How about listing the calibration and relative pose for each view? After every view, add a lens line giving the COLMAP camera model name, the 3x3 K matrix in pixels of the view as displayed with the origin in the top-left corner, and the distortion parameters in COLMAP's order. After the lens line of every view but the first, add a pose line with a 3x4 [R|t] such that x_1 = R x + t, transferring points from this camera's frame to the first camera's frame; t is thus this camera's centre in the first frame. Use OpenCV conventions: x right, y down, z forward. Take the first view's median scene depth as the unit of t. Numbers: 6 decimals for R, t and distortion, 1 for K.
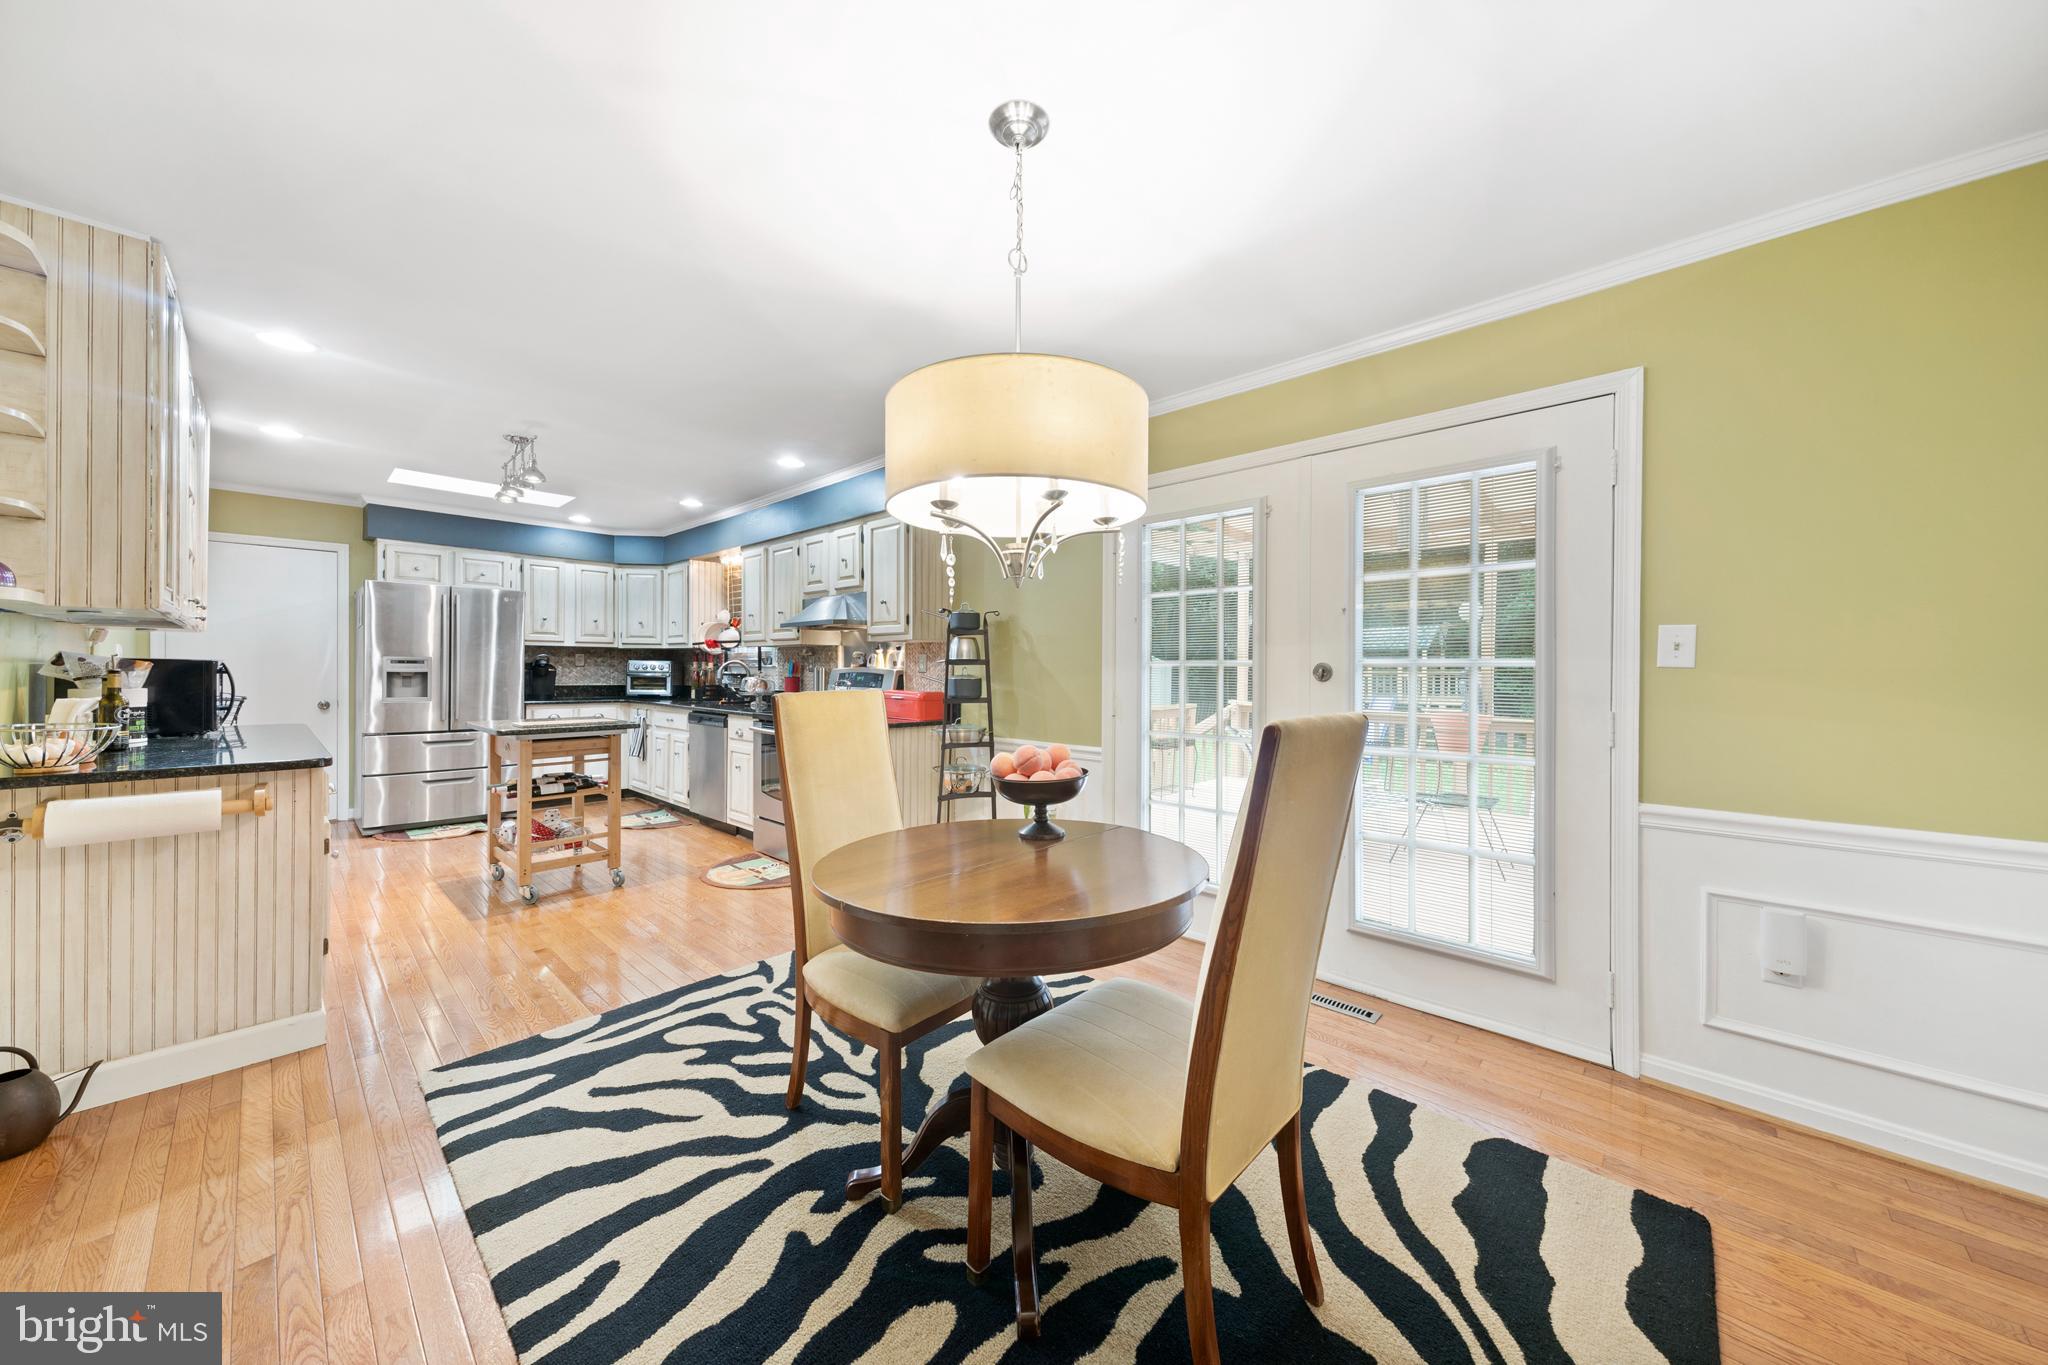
lens RADIAL K [[703.3, 0, 1032.0], [0, 703.3, 668.7], [0, 0, 1]] dist [0.010341, -0.000306]
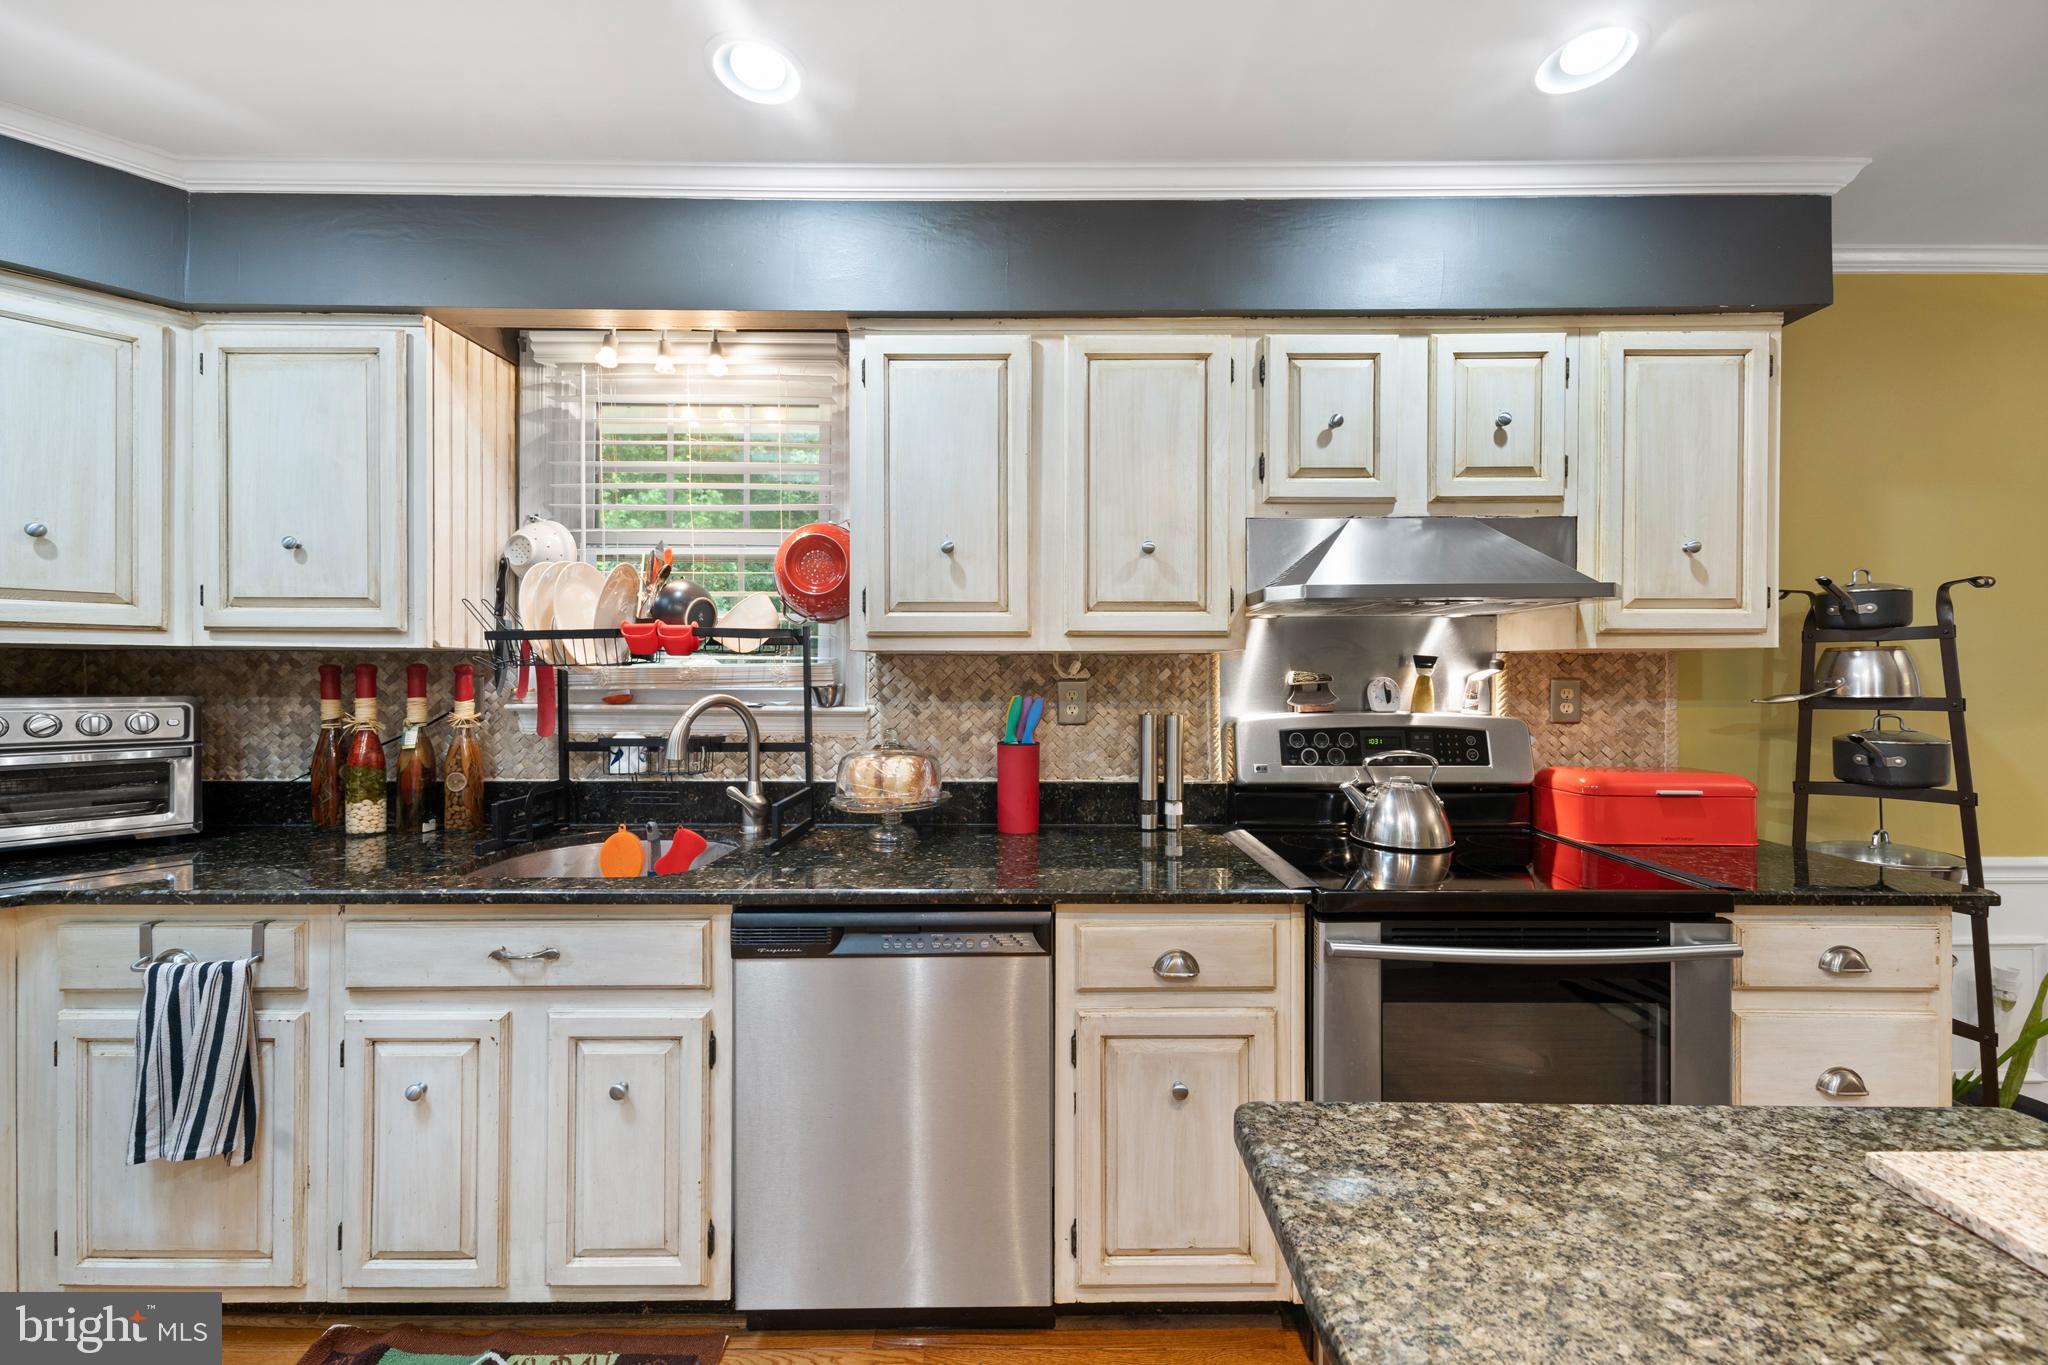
lens RADIAL K [[757.2, 0, 1026.8], [0, 757.2, 674.9], [0, 0, 1]] dist [0.004543, -0.000334]
pose [[0.736031, -0.006517, 0.676916, -0.630012], [0.004824, 0.999979, 0.004382, -0.024572], [-0.676930, 0.000040, 0.736047, 0.784497]]
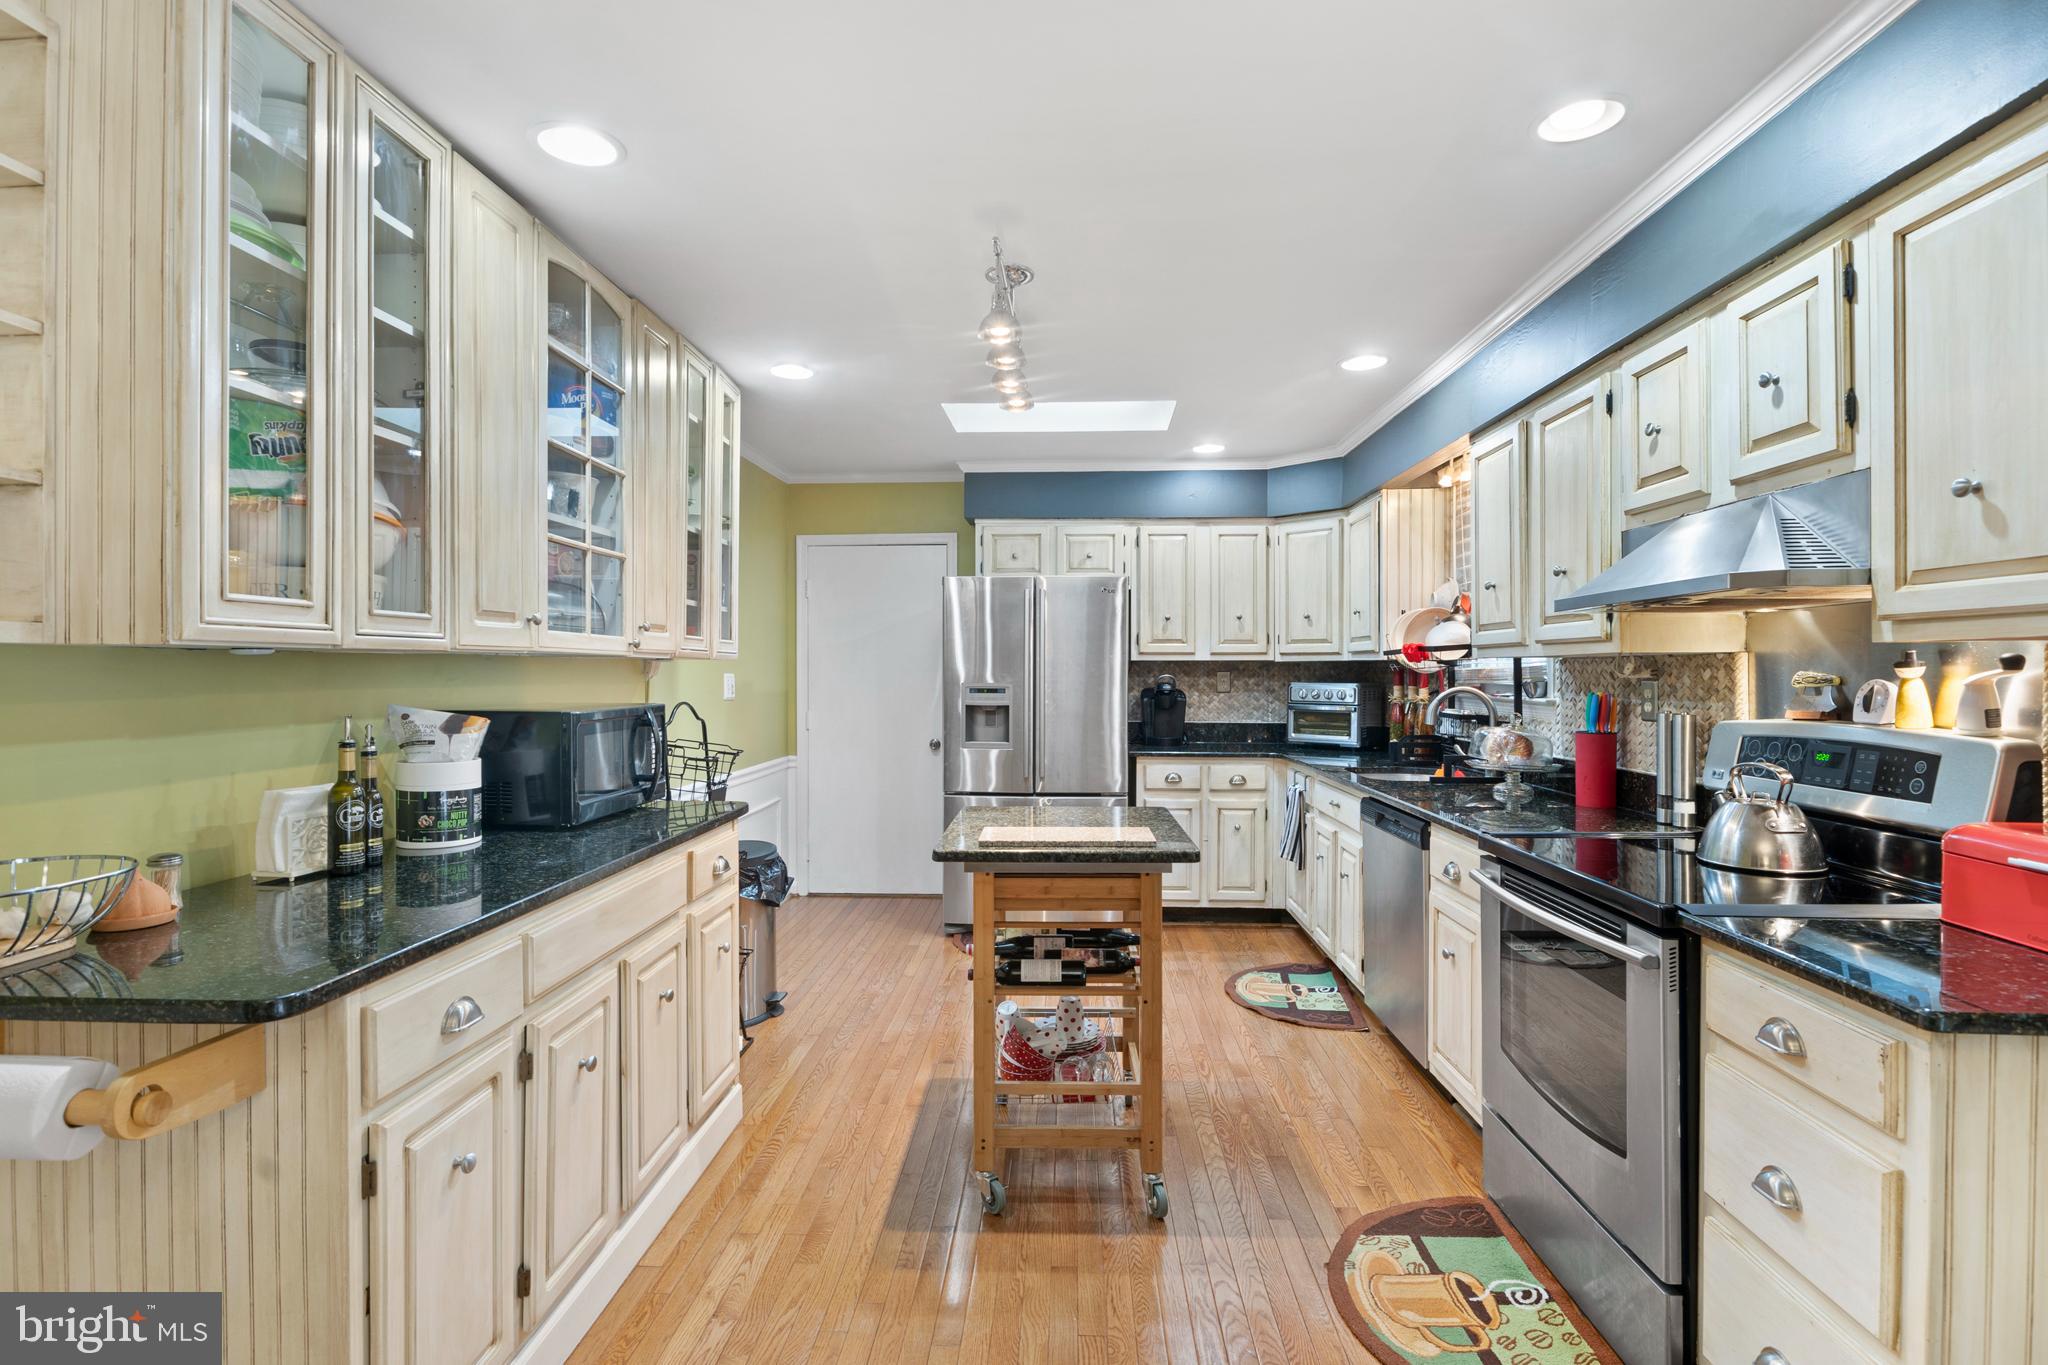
lens RADIAL K [[967.0, 0, 1023.1], [0, 967.0, 679.2], [0, 0, 1]] dist [-0.004096, 0.000655]
pose [[0.638814, -0.000515, -0.769361, -0.135063], [0.004447, 0.999986, 0.003023, -0.023528], [0.769348, -0.005353, 0.638807, 0.428130]]
